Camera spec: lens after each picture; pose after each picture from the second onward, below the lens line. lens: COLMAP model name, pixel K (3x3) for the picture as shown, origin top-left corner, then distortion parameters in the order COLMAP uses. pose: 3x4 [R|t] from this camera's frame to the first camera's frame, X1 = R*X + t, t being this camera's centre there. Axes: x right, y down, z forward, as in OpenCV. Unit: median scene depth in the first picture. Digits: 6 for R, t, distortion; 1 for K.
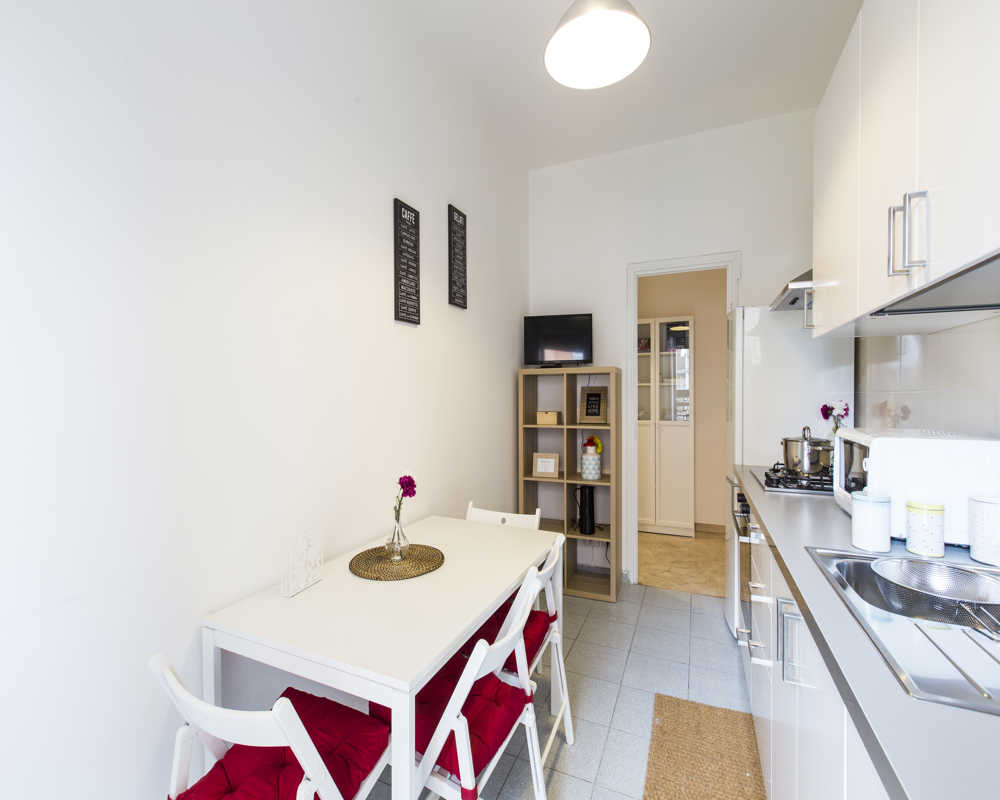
lens RADIAL K [[444.8, 0, 498.6], [0, 444.8, 398.0], [0, 0, 1]] dist [-0.000050, -0.000031]
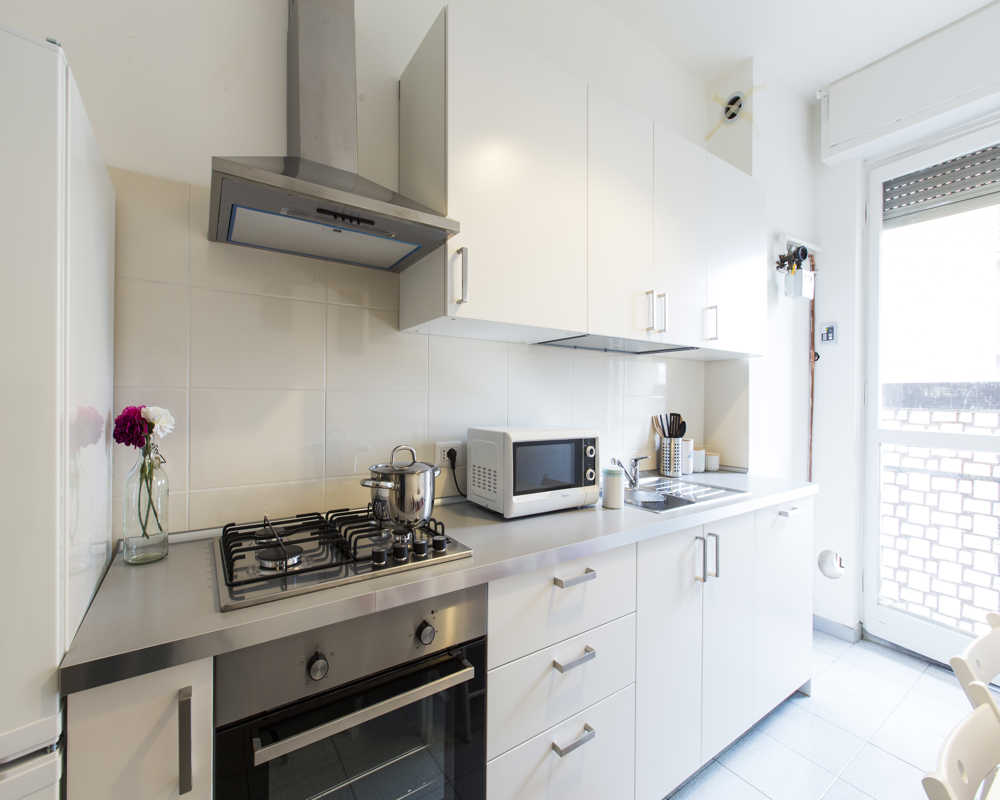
lens RADIAL K [[444.8, 0, 498.6], [0, 444.8, 398.0], [0, 0, 1]] dist [-0.000050, -0.000031]
pose [[-0.851366, -0.007342, 0.524521, 0.254735], [-0.002330, 0.999945, 0.010214, -0.010671], [-0.524568, 0.007474, -0.851336, 1.483825]]
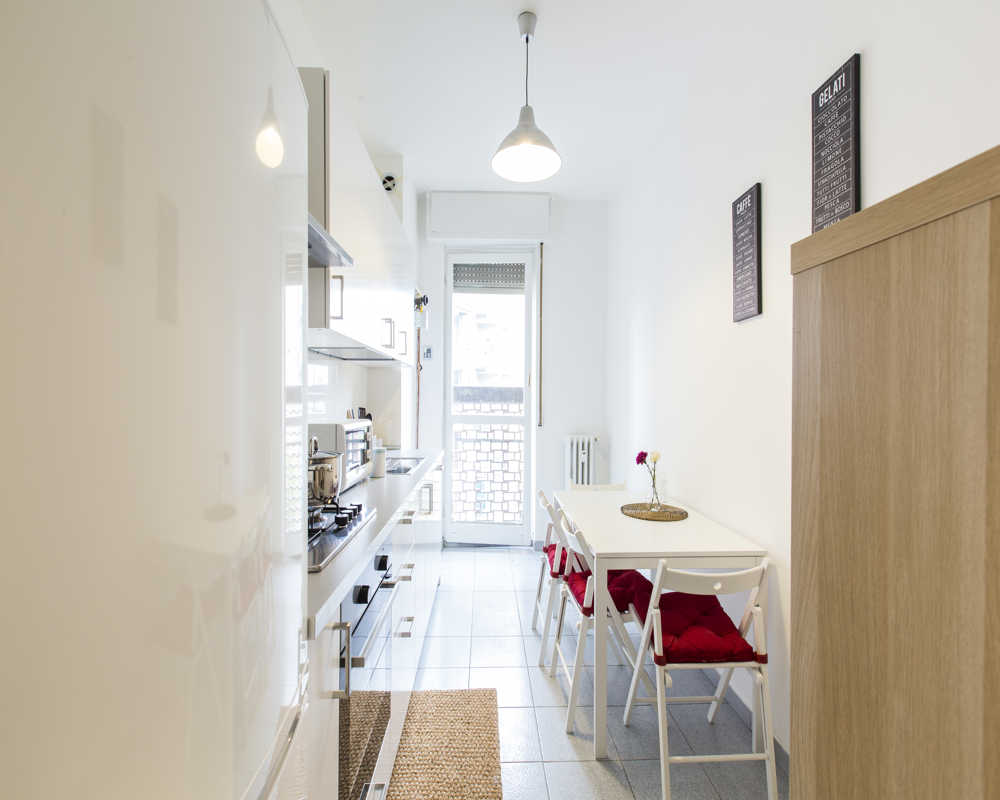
lens RADIAL K [[444.8, 0, 498.6], [0, 444.8, 398.0], [0, 0, 1]] dist [-0.000050, -0.000031]
pose [[-0.900062, -0.004665, -0.435737, 0.739665], [-0.009979, 0.999901, 0.009908, -0.012469], [0.435648, 0.013266, -0.900019, 1.813423]]
